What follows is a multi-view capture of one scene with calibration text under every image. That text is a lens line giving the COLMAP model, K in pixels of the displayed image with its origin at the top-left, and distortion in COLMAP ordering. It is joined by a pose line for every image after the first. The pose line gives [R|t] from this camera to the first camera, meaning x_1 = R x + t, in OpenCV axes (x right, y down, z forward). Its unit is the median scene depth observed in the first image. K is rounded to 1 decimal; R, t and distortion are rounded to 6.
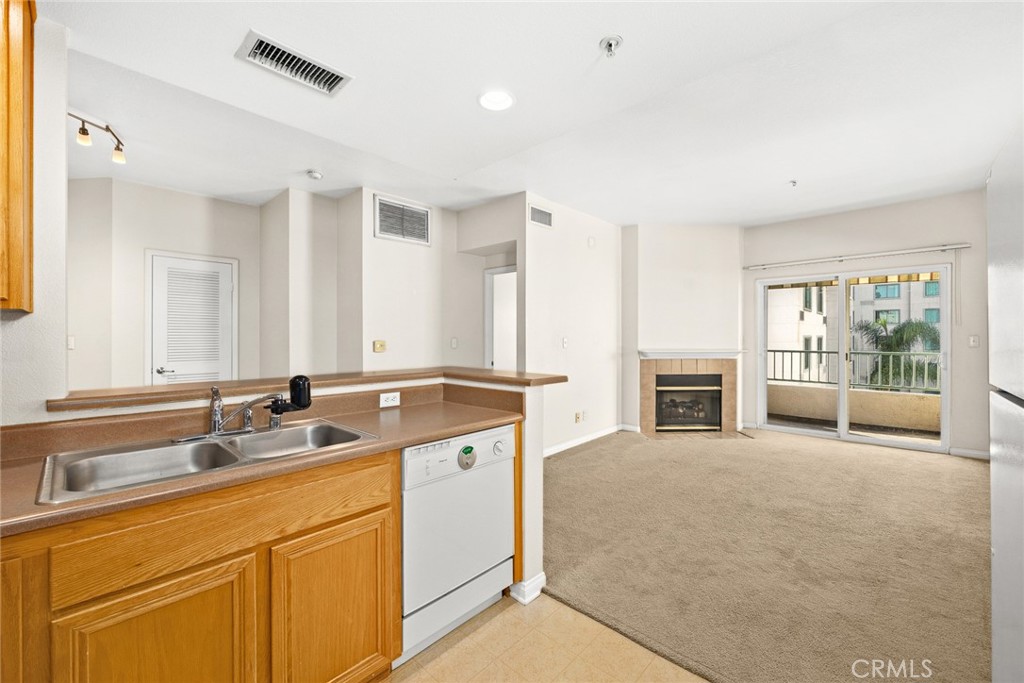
lens RADIAL K [[411.9, 0, 513.7], [0, 411.9, 335.2], [0, 0, 1]] dist [-0.000515, 0.000031]
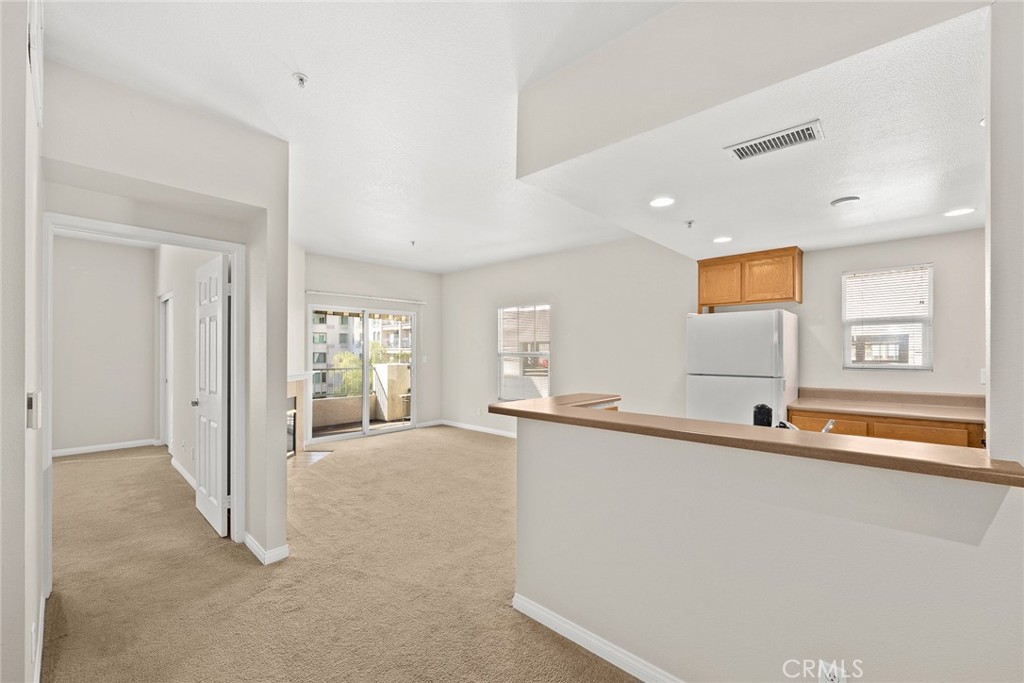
lens RADIAL K [[413.1, 0, 512.8], [0, 413.1, 351.1], [0, 0, 1]] dist [0.000552, 0.000022]
pose [[0.001274, 0.003253, 0.999994, -0.478388], [-0.002901, 0.999991, -0.003249, -0.011323], [-0.999995, -0.002897, 0.001284, 0.488192]]
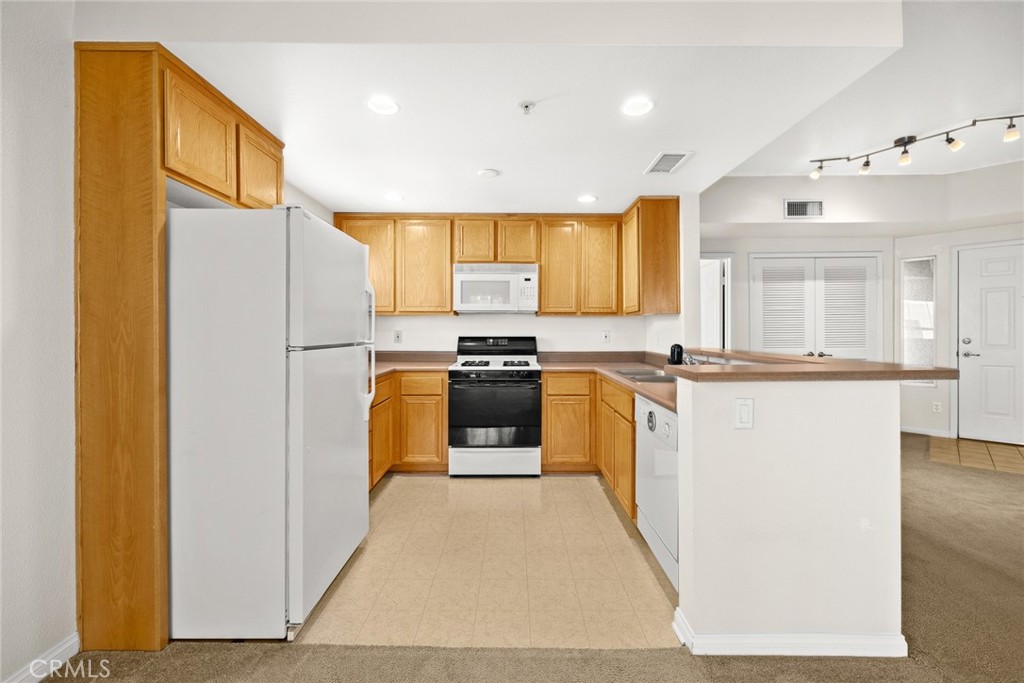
lens RADIAL K [[419.7, 0, 511.4], [0, 419.7, 332.1], [0, 0, 1]] dist [0.000230, -0.000022]
pose [[-0.736103, 0.004003, -0.676858, 0.316538], [0.004669, 0.999989, 0.000836, 0.013337], [0.676854, -0.002545, -0.736113, 0.516199]]
